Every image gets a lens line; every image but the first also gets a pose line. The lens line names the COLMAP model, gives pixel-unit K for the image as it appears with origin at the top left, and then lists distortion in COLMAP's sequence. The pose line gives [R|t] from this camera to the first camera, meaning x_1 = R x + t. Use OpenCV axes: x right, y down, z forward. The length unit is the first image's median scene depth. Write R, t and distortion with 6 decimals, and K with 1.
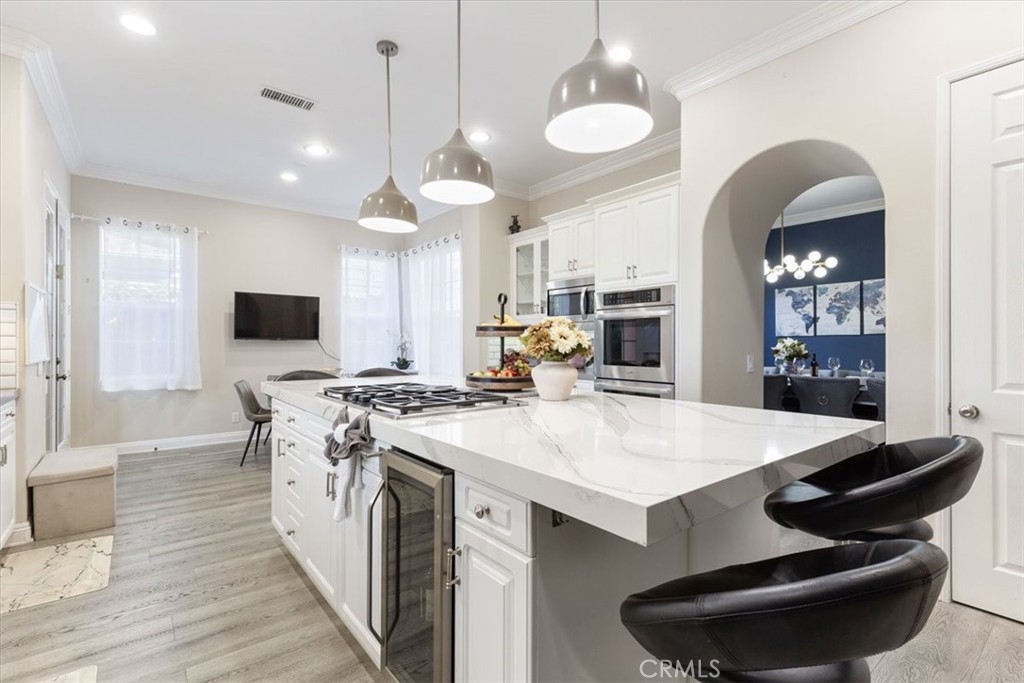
lens RADIAL K [[467.7, 0, 505.6], [0, 467.7, 340.3], [0, 0, 1]] dist [0.005910, 0.000178]
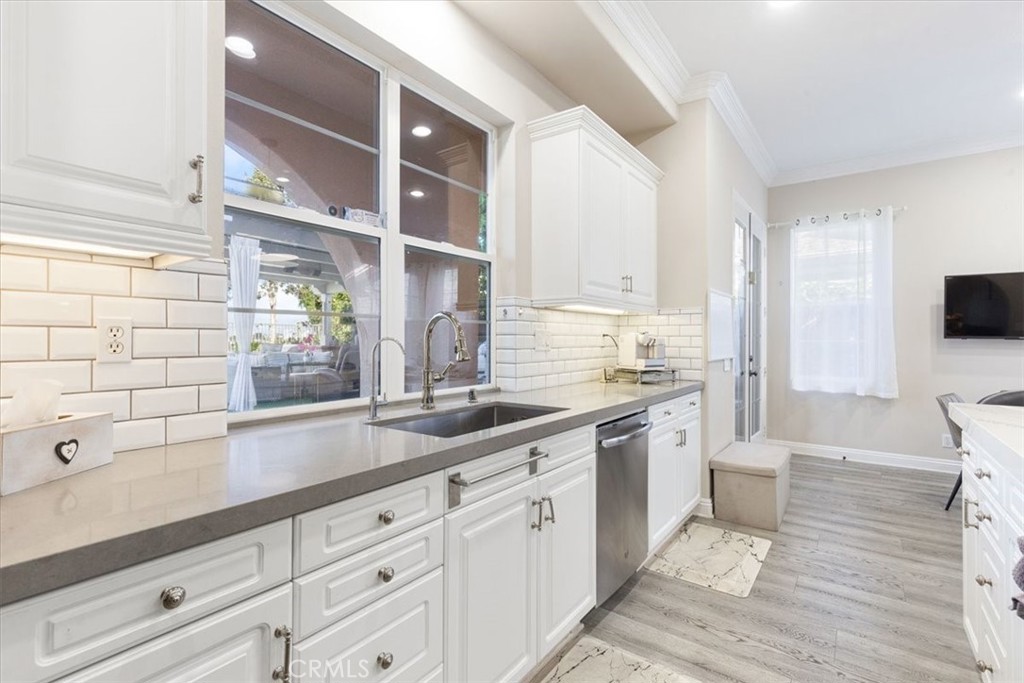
lens RADIAL K [[467.7, 0, 528.0], [0, 467.7, 335.8], [0, 0, 1]] dist [0.005910, 0.000178]
pose [[0.263713, -0.008731, -0.964562, -0.030820], [0.000334, 0.999960, -0.008960, 0.000522], [0.964601, 0.002041, 0.263705, 0.243180]]
